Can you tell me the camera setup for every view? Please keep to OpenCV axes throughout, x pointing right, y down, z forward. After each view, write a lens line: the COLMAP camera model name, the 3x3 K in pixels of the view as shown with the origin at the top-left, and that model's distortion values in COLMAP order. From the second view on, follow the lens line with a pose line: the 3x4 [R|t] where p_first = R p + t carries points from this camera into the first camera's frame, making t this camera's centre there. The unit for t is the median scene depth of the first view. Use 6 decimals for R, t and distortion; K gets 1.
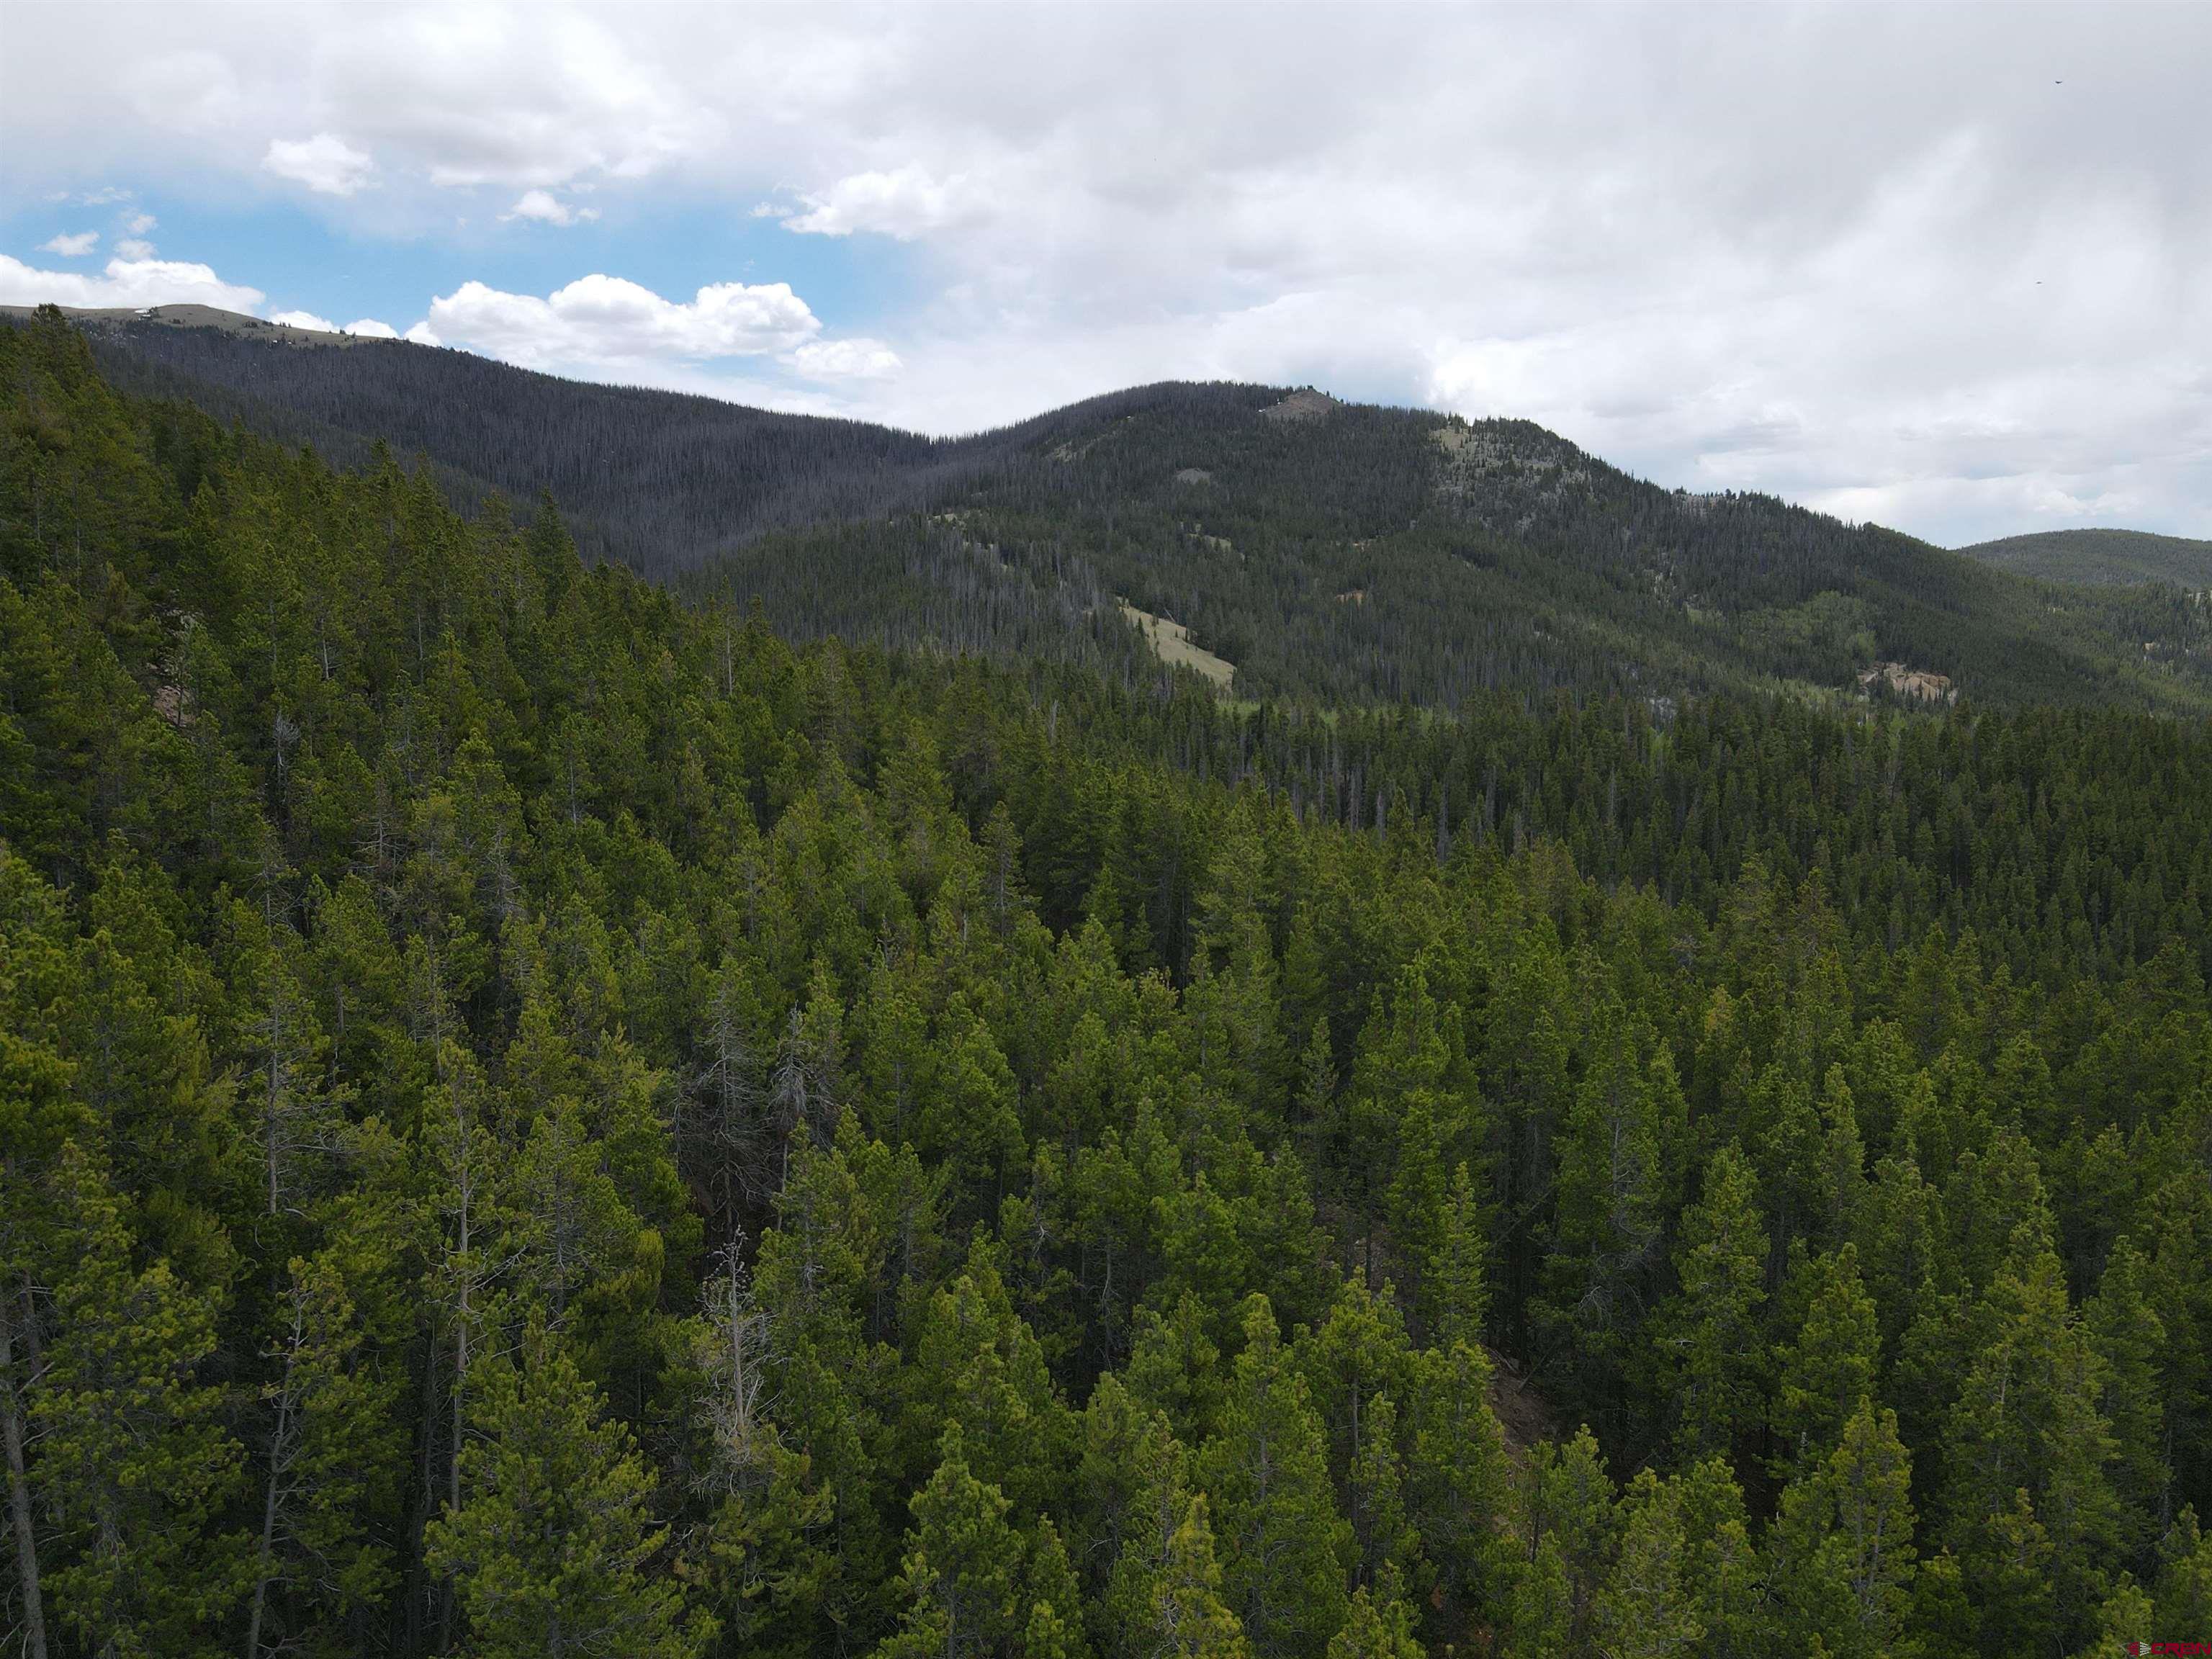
lens RADIAL K [[1591.2, 0, 1119.1], [0, 1591.2, 809.9], [0, 0, 1]] dist [0.007222, -0.024118]
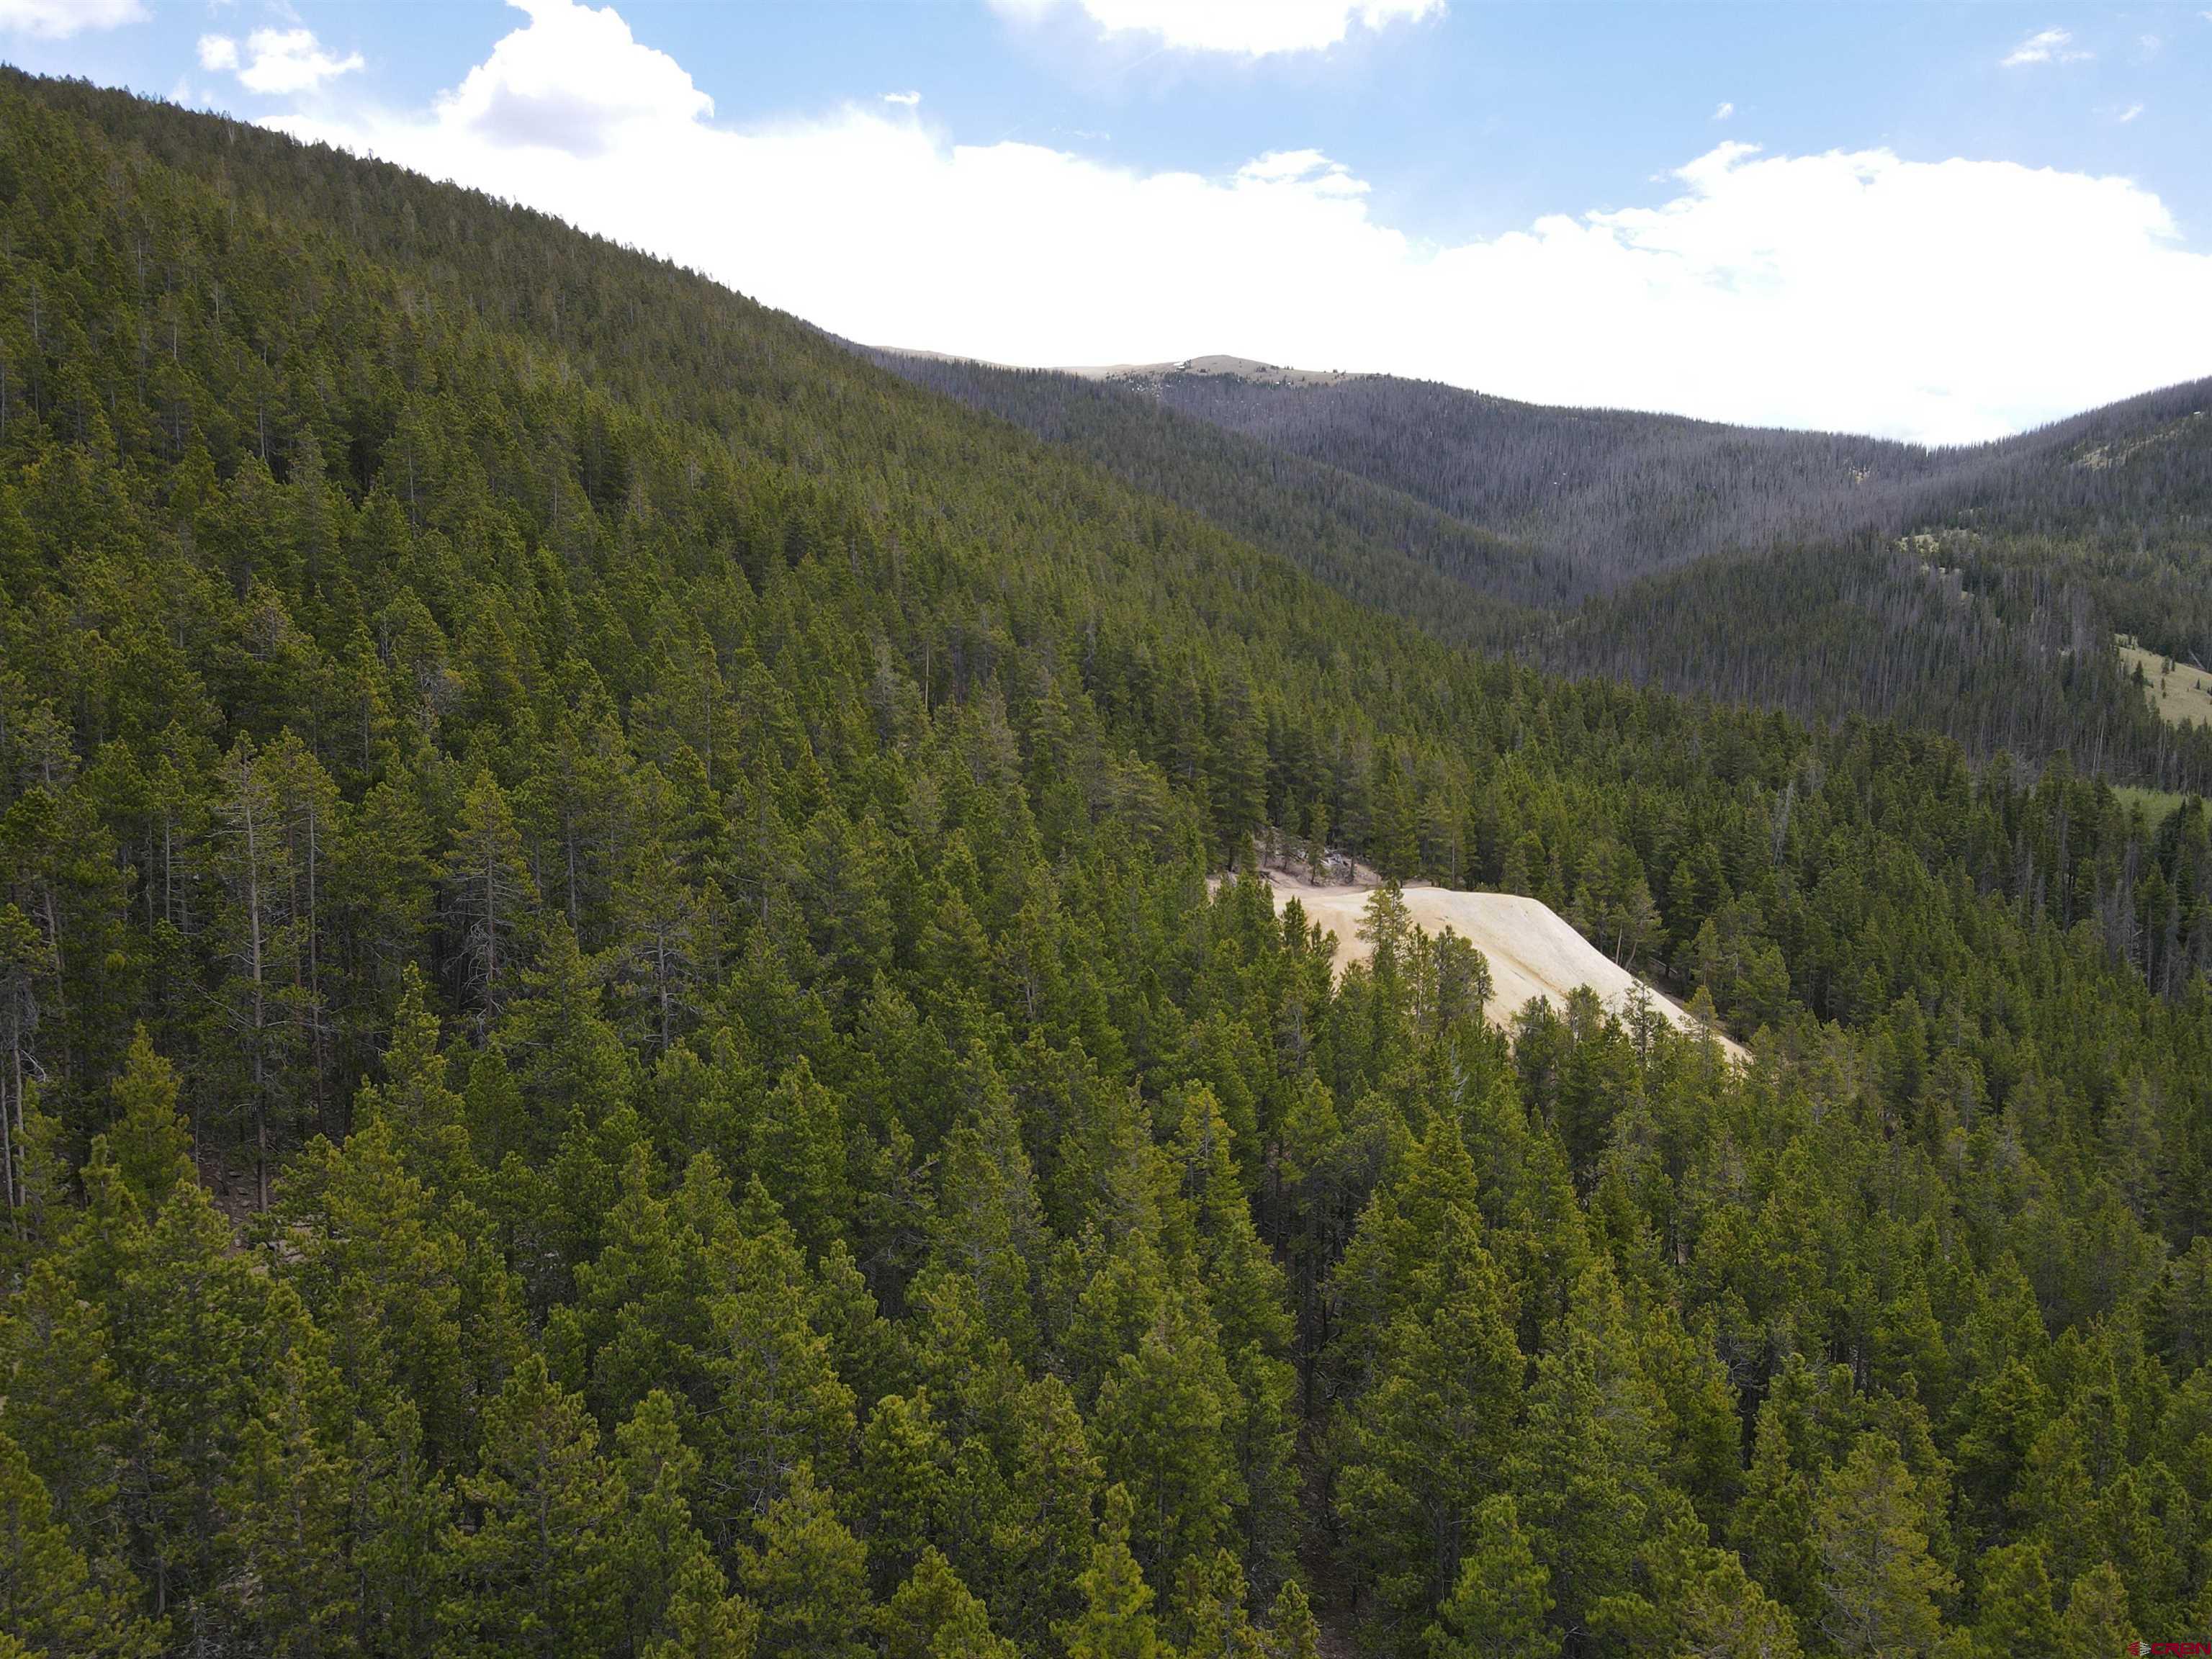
lens RADIAL K [[1591.2, 0, 1111.7], [0, 1591.2, 822.7], [0, 0, 1]] dist [0.007222, -0.024118]
pose [[0.830183, 0.090539, -0.550090, 2.075848], [-0.093680, 0.995349, 0.022444, -0.711959], [0.549564, 0.032900, 0.834804, 3.847867]]
